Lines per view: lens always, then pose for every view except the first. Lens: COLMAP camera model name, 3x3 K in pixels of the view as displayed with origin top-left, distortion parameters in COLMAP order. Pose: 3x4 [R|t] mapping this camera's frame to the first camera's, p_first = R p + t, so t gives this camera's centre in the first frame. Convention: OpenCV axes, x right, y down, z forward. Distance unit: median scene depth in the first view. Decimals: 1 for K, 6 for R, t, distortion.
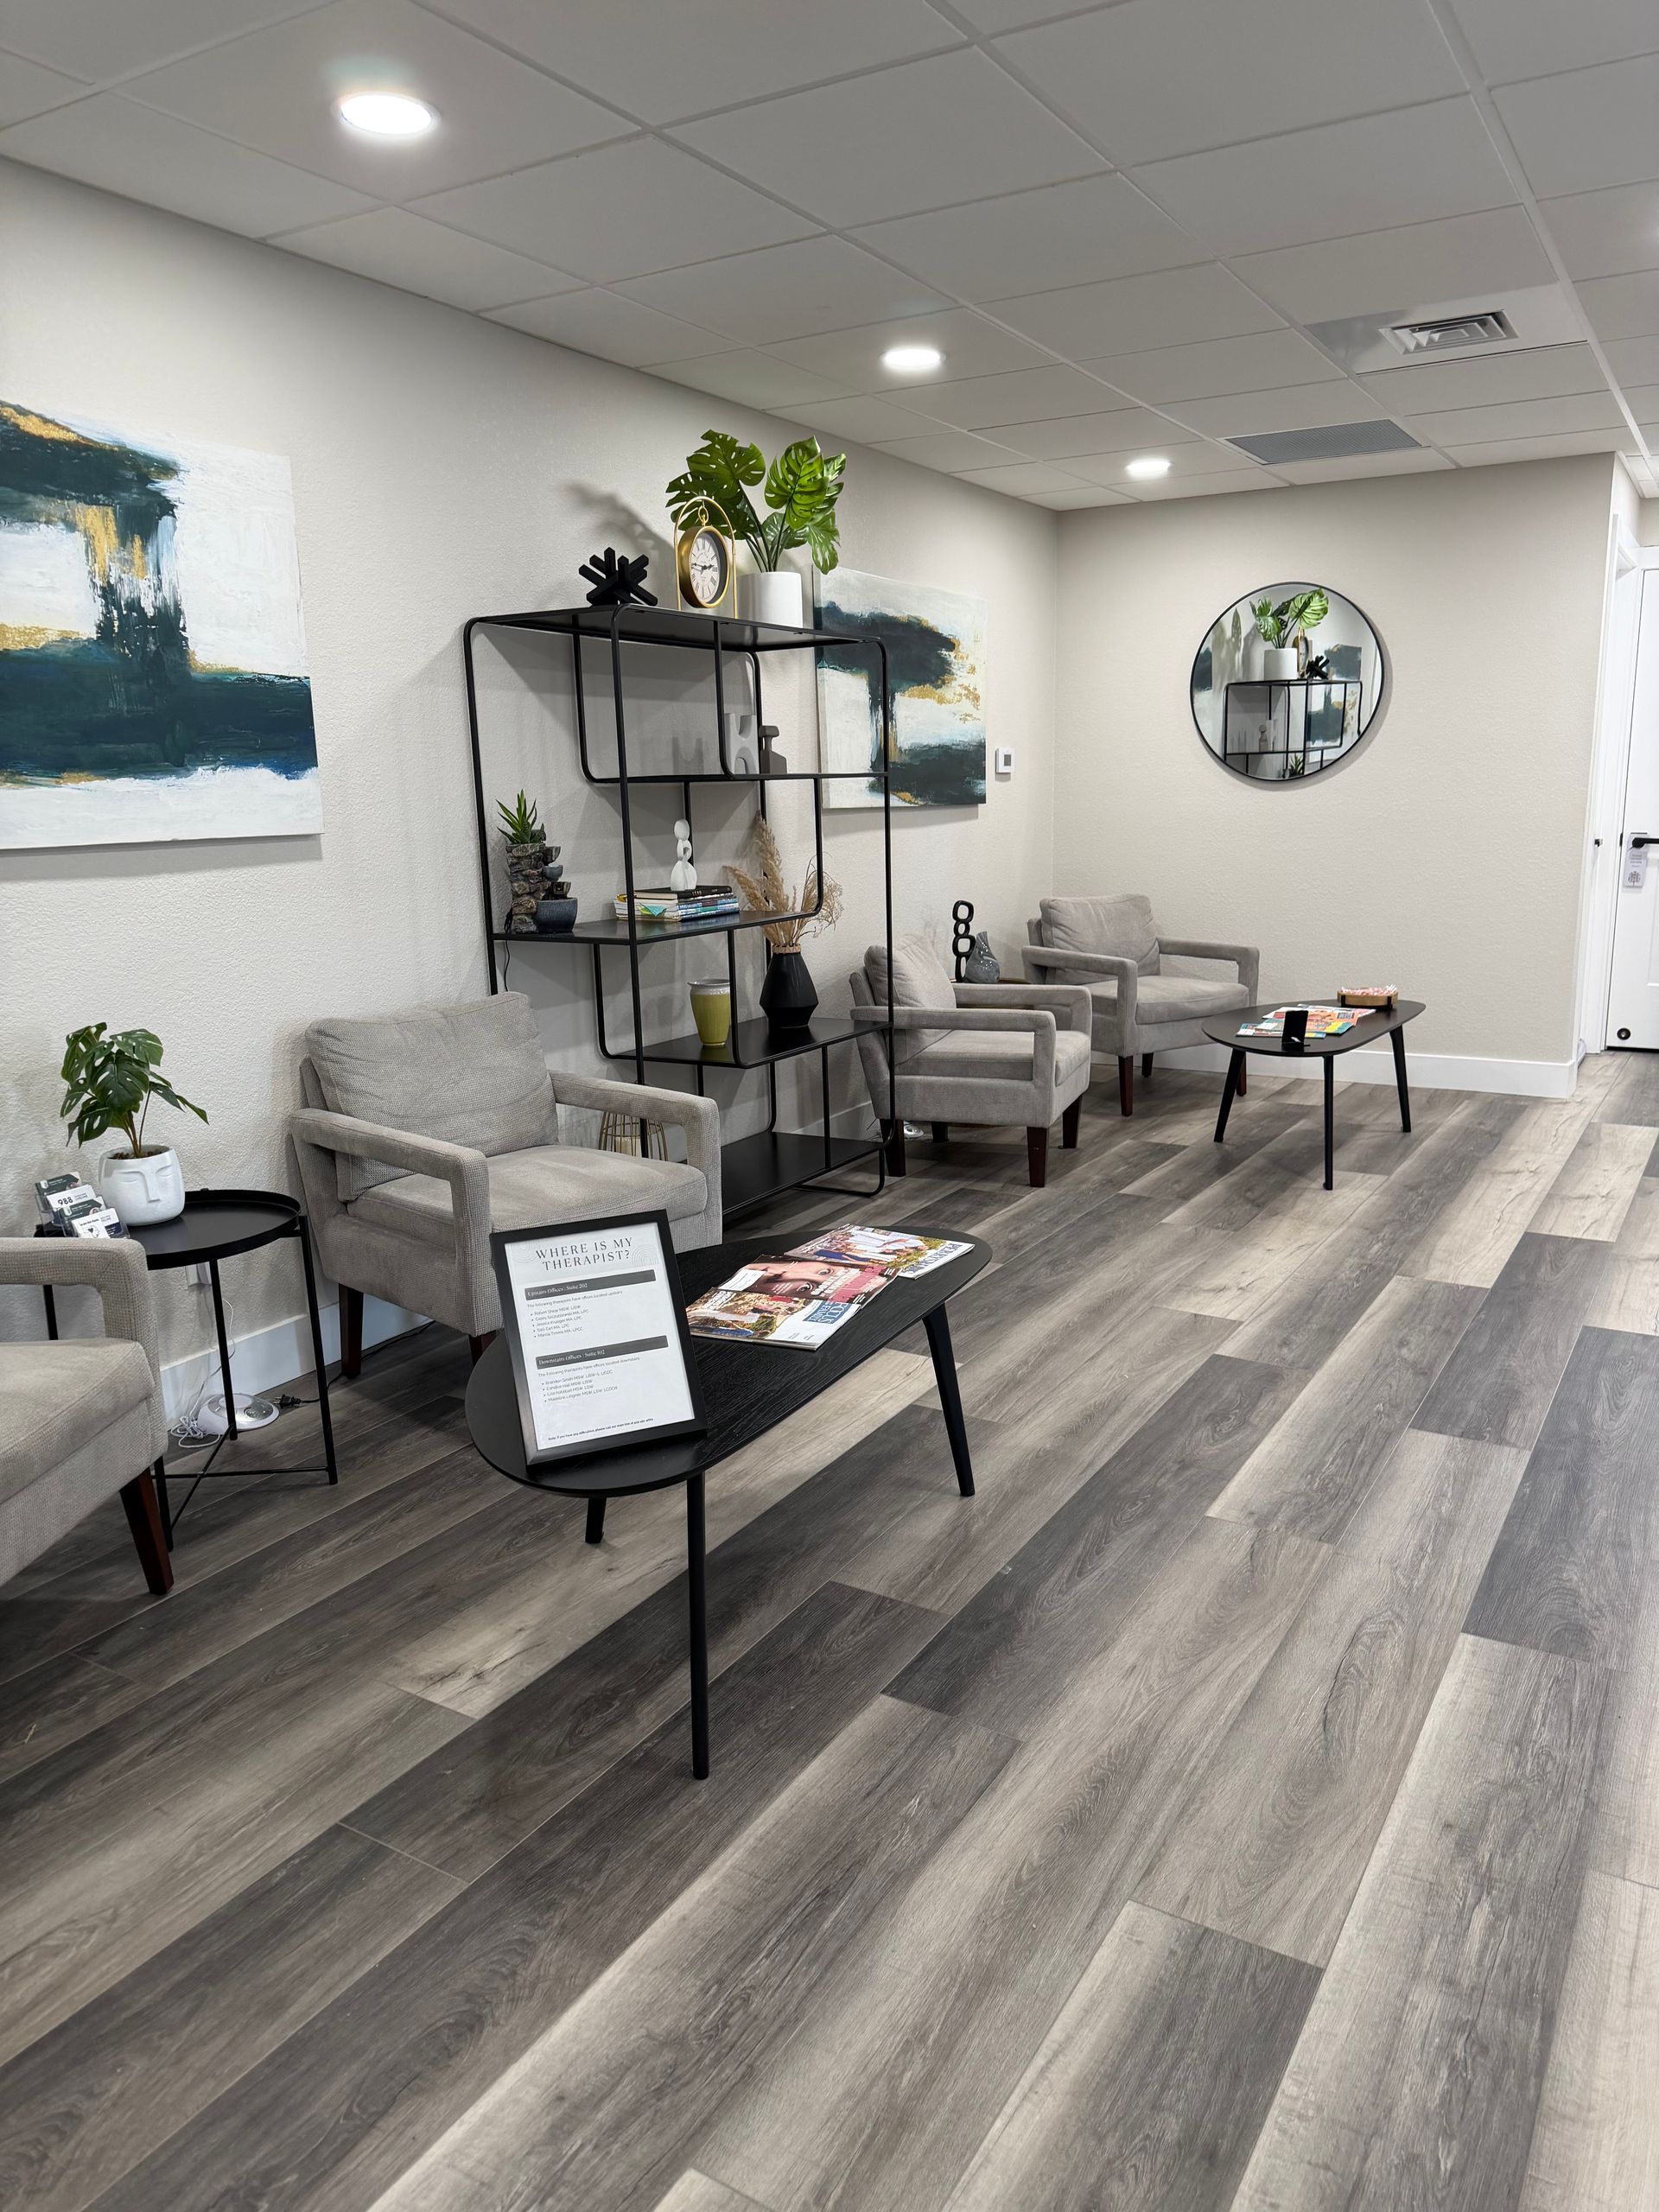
lens RADIAL K [[1560.2, 0, 831.0], [0, 1560.2, 1115.4], [0, 0, 1]] dist [0.000206, -0.009938]
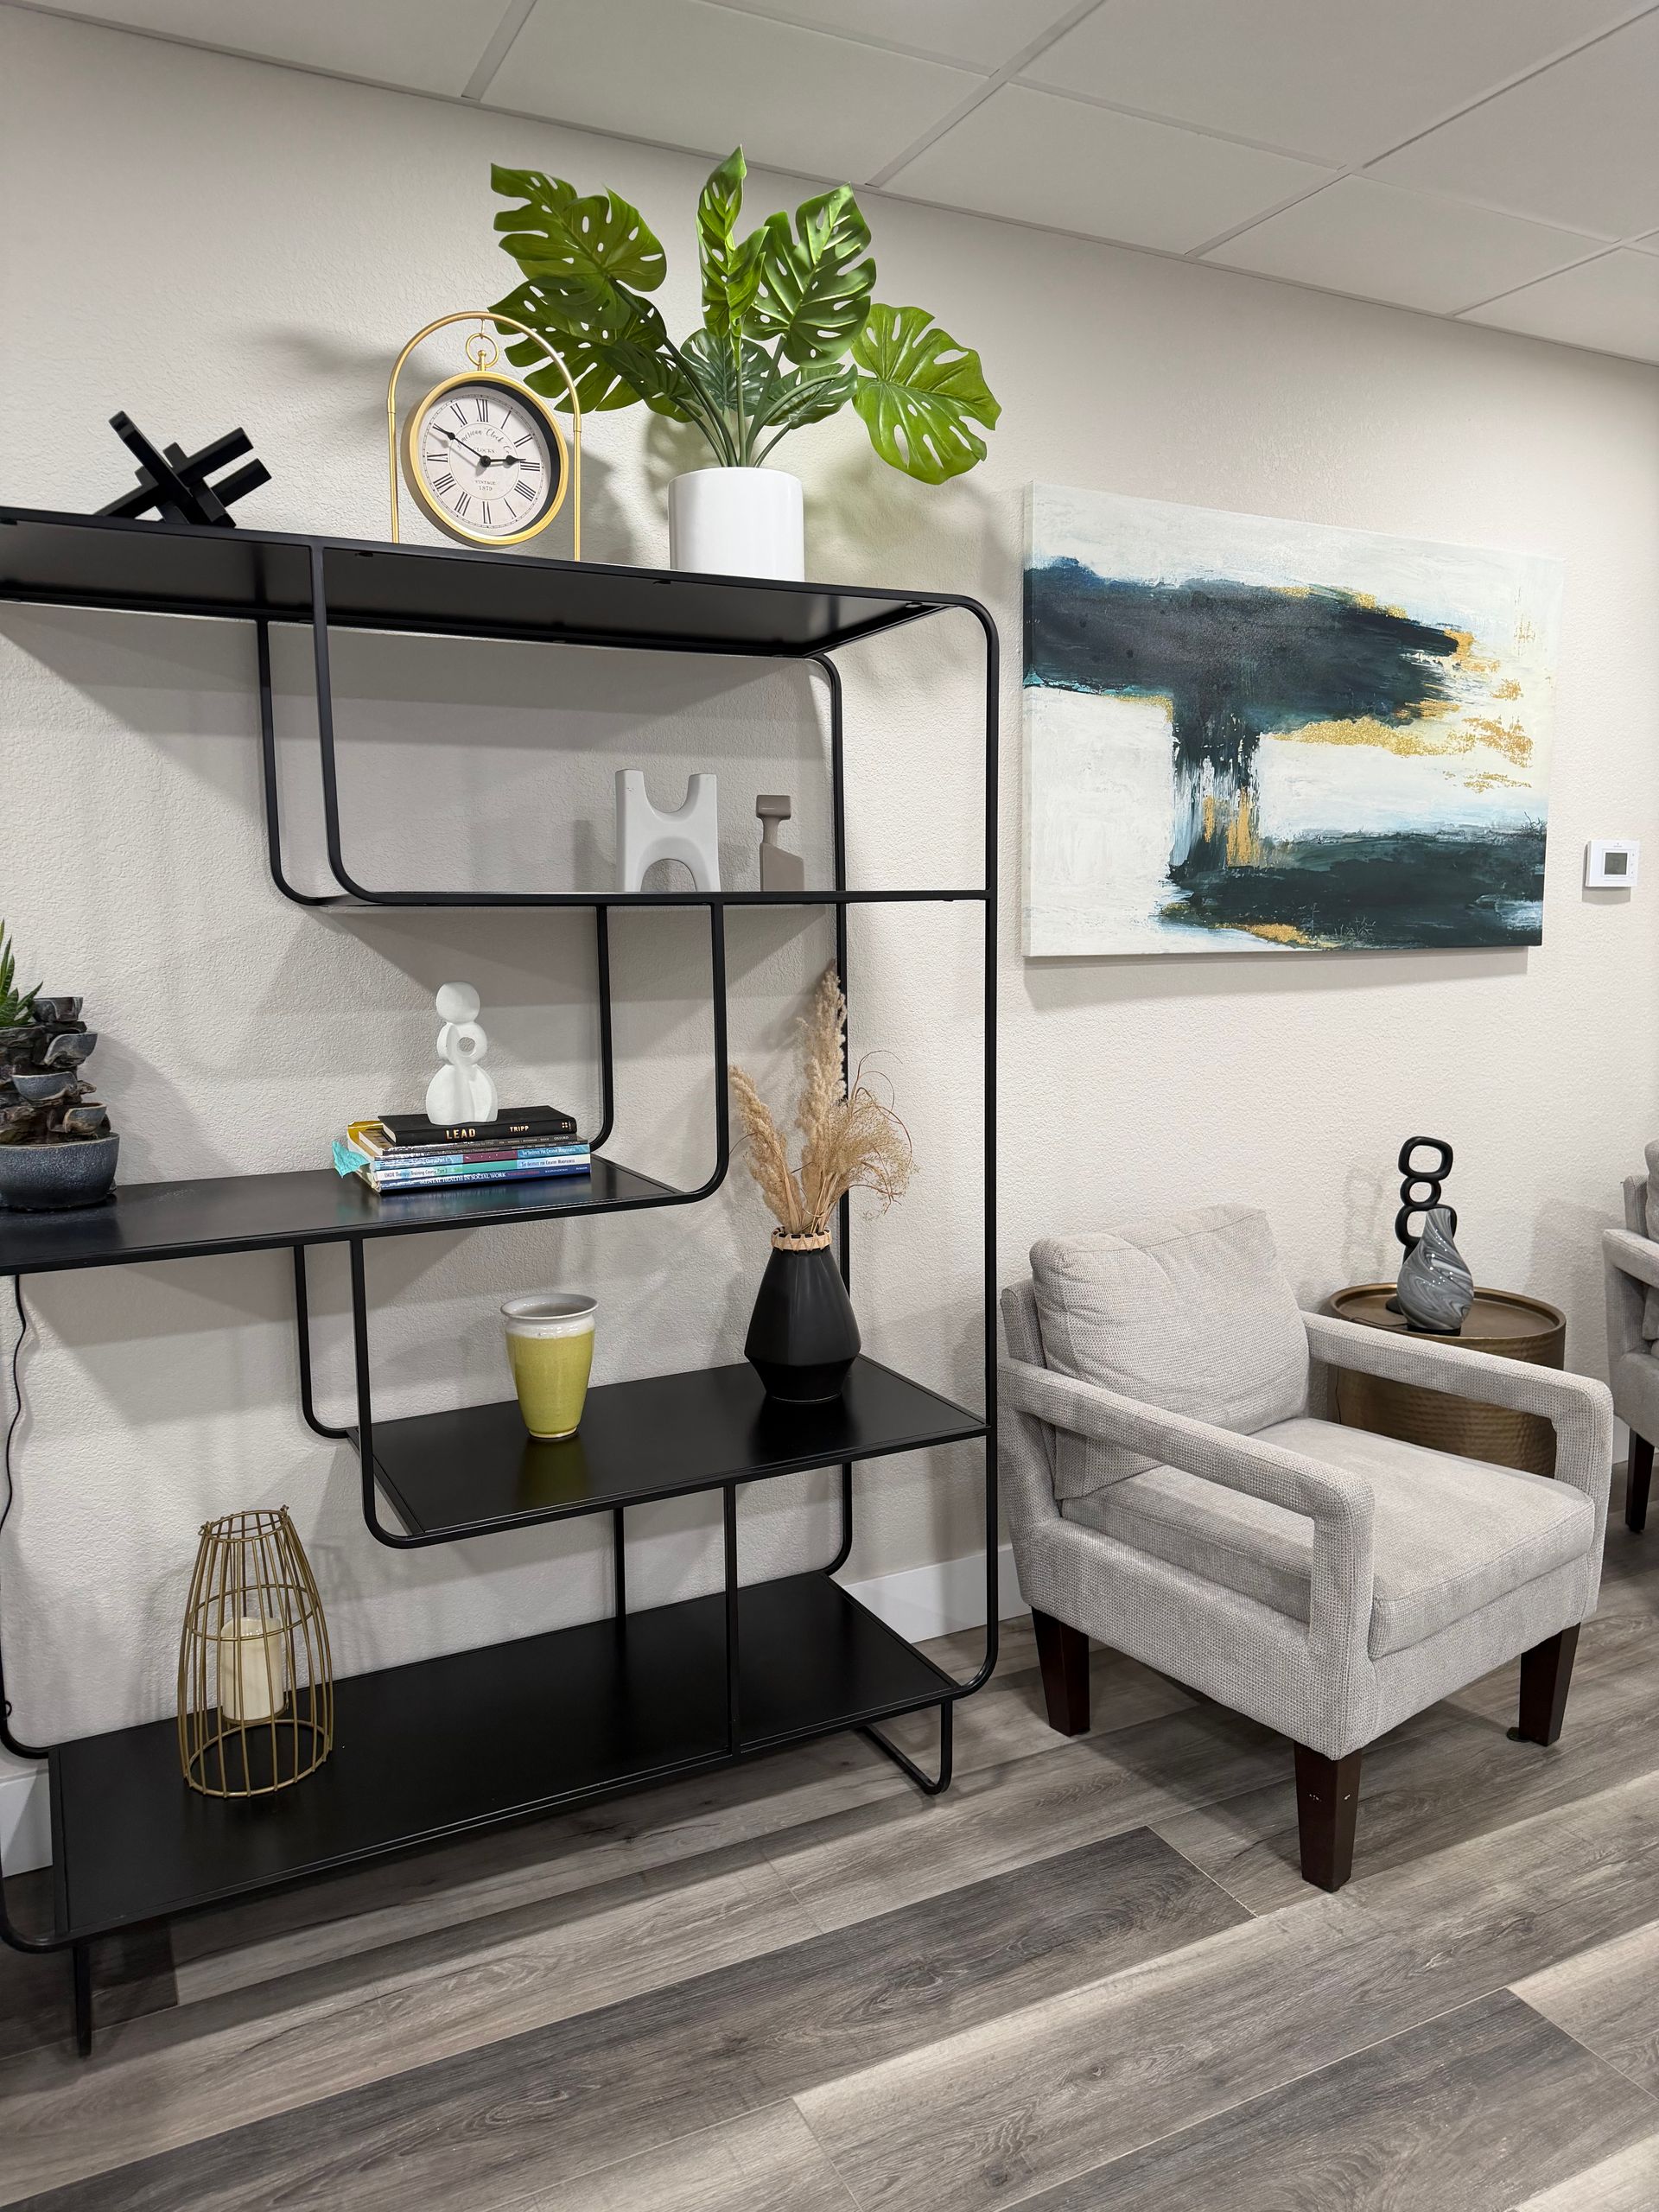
lens RADIAL K [[1560.2, 0, 819.7], [0, 1560.2, 1090.3], [0, 0, 1]] dist [0.000206, -0.009938]
pose [[0.841746, 0.077540, -0.534276, 0.223375], [-0.119620, 0.991821, -0.044517, -0.127188], [0.526454, 0.101382, 0.844137, 0.557844]]
